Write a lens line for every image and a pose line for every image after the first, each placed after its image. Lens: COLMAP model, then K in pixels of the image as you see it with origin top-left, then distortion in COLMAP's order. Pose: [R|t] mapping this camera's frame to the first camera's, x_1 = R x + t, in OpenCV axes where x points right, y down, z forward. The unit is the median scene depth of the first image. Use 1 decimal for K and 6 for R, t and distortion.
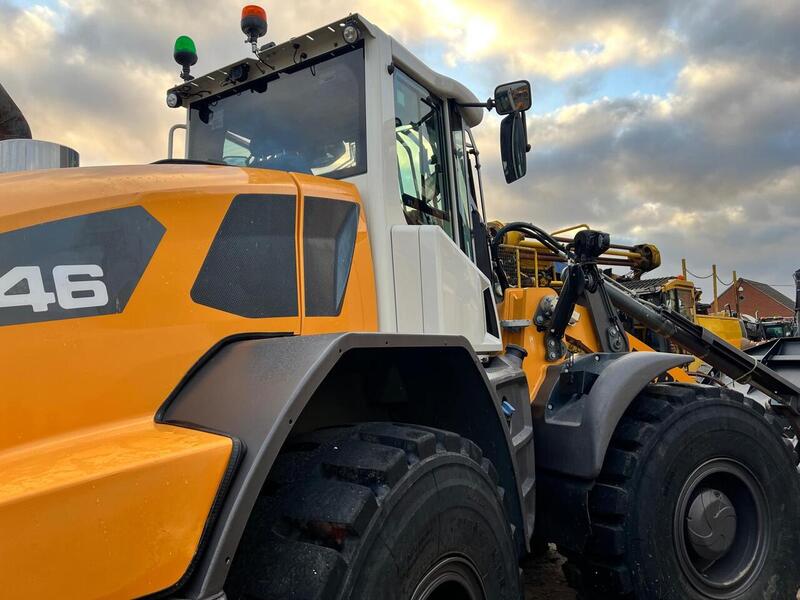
lens RADIAL K [[607.4, 0, 395.7], [0, 607.4, 292.8], [0, 0, 1]] dist [0.066215, -0.083924]
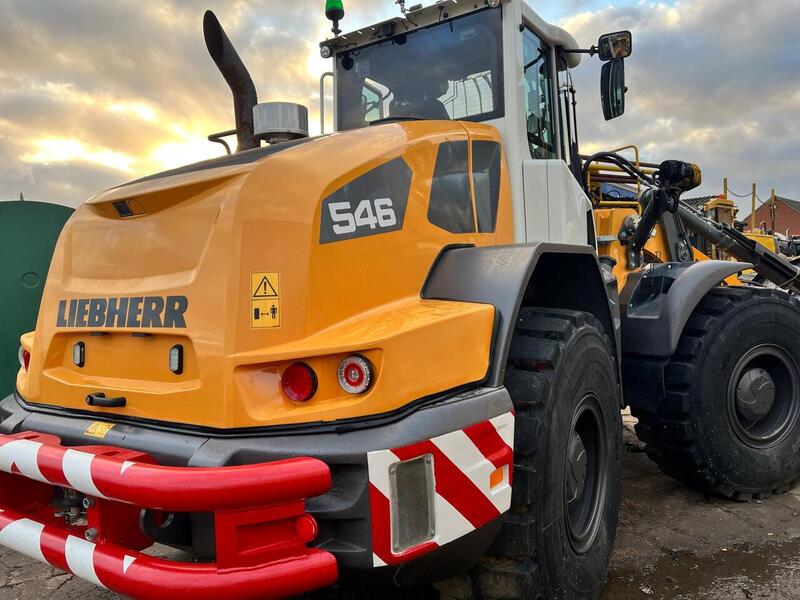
lens RADIAL K [[605.6, 0, 398.3], [0, 605.6, 304.2], [0, 0, 1]] dist [0.067575, -0.090949]
pose [[0.999543, -0.000048, -0.030234, -0.196034], [0.004544, 0.988876, 0.148675, -0.003724], [0.029891, -0.148744, 0.988424, -0.263431]]
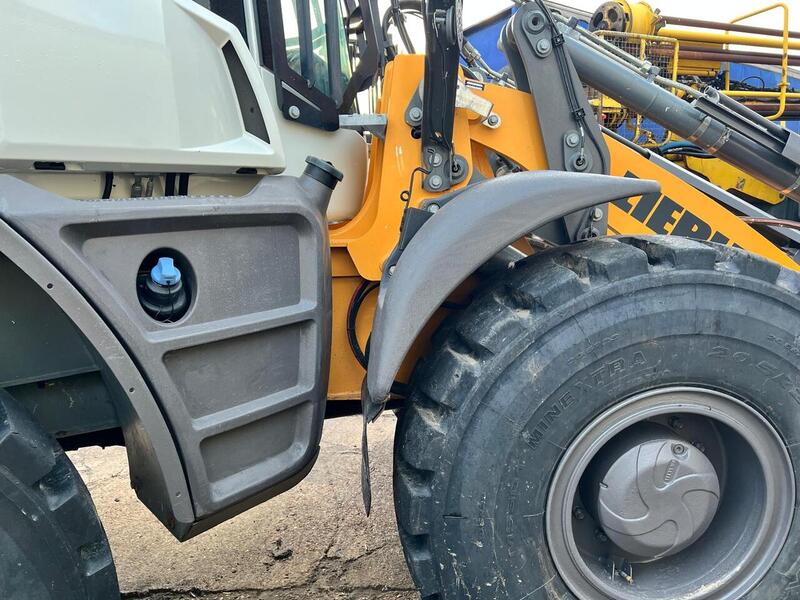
lens RADIAL K [[588.7, 0, 396.8], [0, 588.7, 296.0], [0, 0, 1]] dist [0.066944, -0.069628]
pose [[0.948765, 0.076382, -0.306611, 0.450782], [0.011632, 0.961243, 0.275457, 0.059906], [0.315768, -0.264910, 0.911105, 0.505293]]
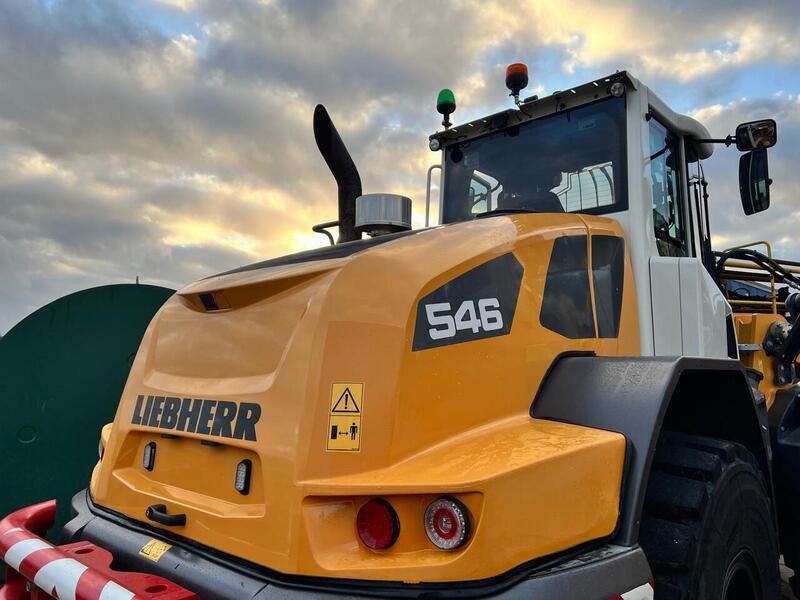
lens RADIAL K [[605.6, 0, 398.3], [0, 605.6, 304.2], [0, 0, 1]] dist [0.067575, -0.090949]
pose [[0.980172, 0.031040, -0.195701, -0.204763], [-0.029761, 0.999512, 0.009477, -0.018272], [0.195900, -0.003465, 0.980618, -0.169311]]
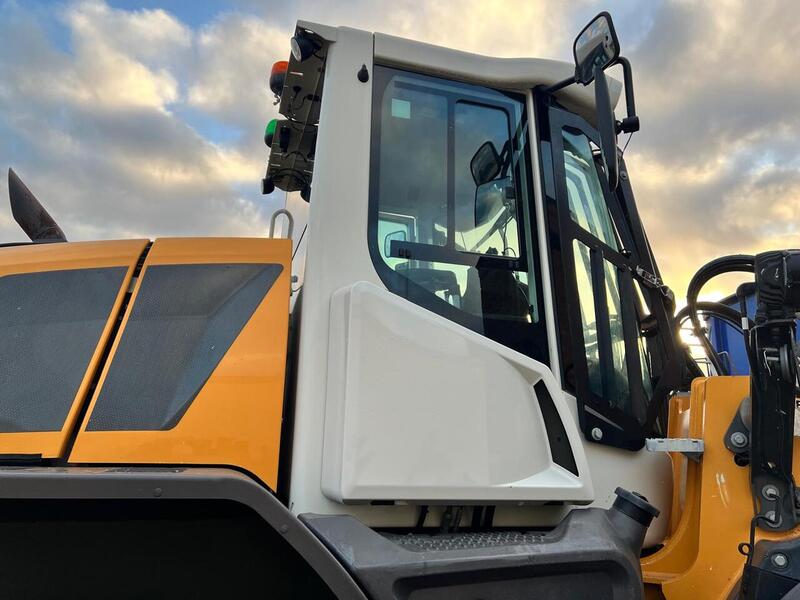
lens RADIAL K [[588.7, 0, 396.8], [0, 588.7, 296.0], [0, 0, 1]] dist [0.066944, -0.069628]
pose [[0.745425, -0.100867, -0.658913, 0.408843], [0.019165, 0.991319, -0.130071, -0.017807], [0.666314, 0.084330, 0.740888, 0.486871]]
